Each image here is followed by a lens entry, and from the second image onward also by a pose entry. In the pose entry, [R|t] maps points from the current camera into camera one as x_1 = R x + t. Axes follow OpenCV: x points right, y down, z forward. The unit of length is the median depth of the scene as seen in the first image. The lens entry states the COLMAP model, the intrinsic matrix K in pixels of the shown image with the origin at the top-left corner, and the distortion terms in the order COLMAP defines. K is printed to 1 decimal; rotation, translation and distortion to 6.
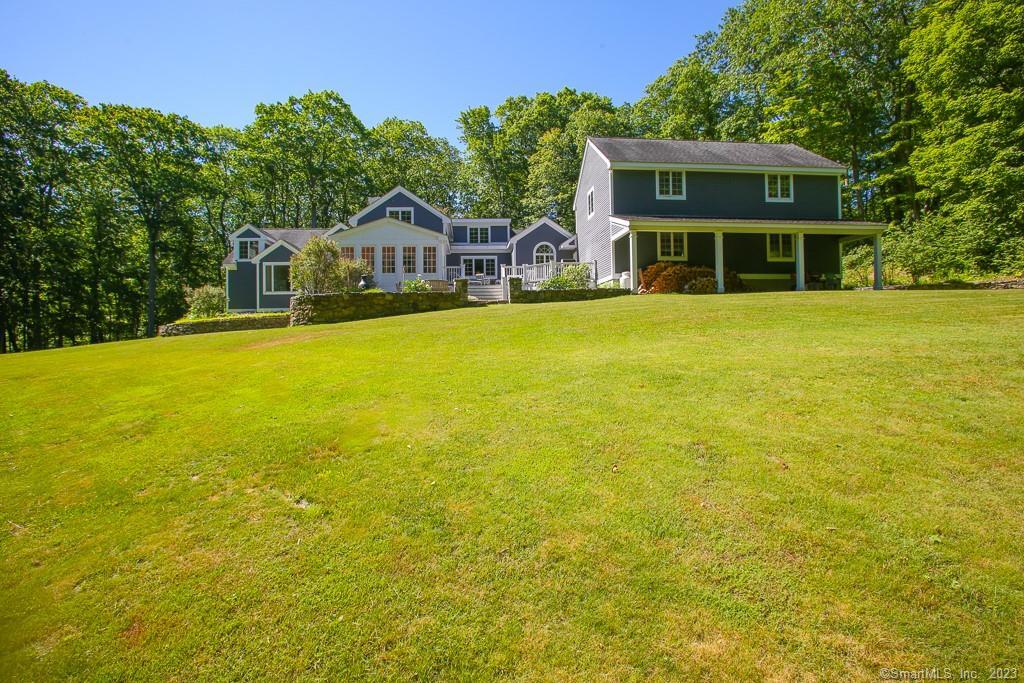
lens RADIAL K [[531.7, 0, 532.8], [0, 531.7, 338.9], [0, 0, 1]] dist [-0.089572, 0.000273]
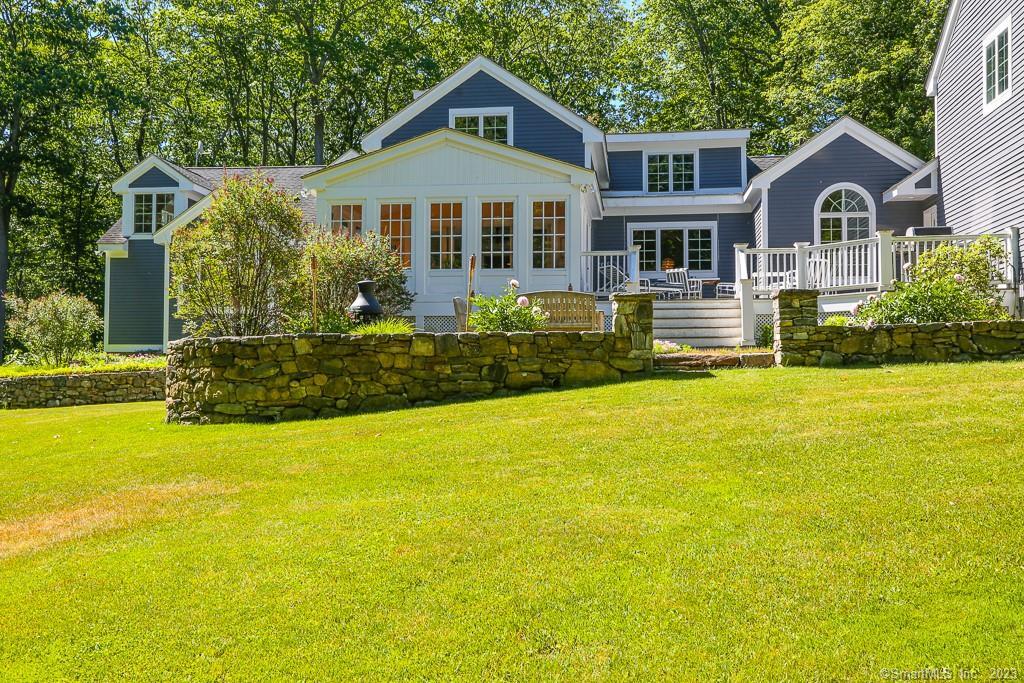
lens RADIAL K [[1018.9, 0, 512.0], [0, 1018.9, 341.5], [0, 0, 1]] dist [0.003506, -0.007378]
pose [[0.971566, 0.008936, -0.236600, -0.037417], [-0.017772, 0.999221, -0.035237, -0.038152], [0.236101, 0.038440, 0.970968, 0.232171]]
